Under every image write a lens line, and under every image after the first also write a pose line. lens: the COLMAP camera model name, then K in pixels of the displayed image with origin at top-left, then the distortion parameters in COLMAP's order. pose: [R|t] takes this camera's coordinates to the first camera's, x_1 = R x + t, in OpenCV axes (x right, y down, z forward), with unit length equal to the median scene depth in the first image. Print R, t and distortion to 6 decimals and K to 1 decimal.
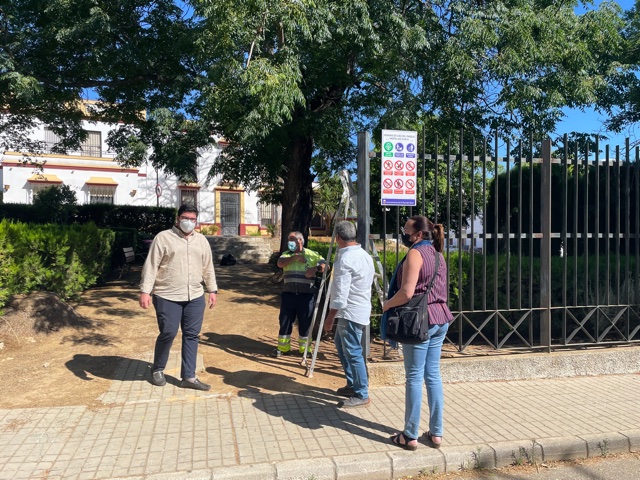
lens RADIAL K [[483.7, 0, 319.9], [0, 483.7, 239.1], [0, 0, 1]] dist [0.008212, 0.000668]
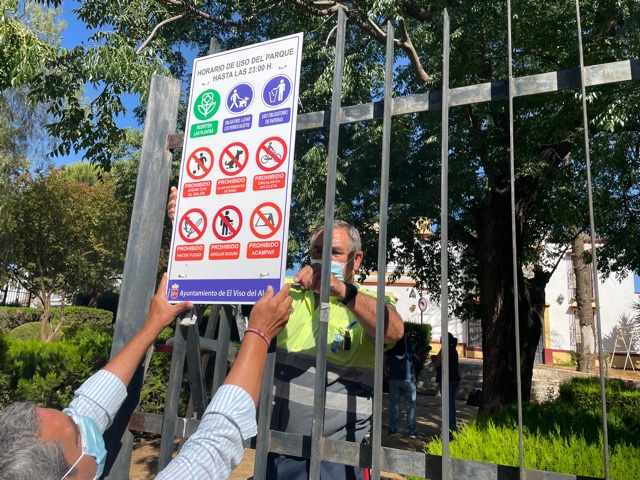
lens RADIAL K [[483.7, 0, 320.2], [0, 483.7, 236.9], [0, 0, 1]] dist [0.008212, 0.000668]
pose [[0.766413, -0.095910, -0.635148, 0.371447], [-0.063206, 0.972732, -0.223155, -0.049636], [0.639231, 0.211174, 0.739452, 0.831610]]
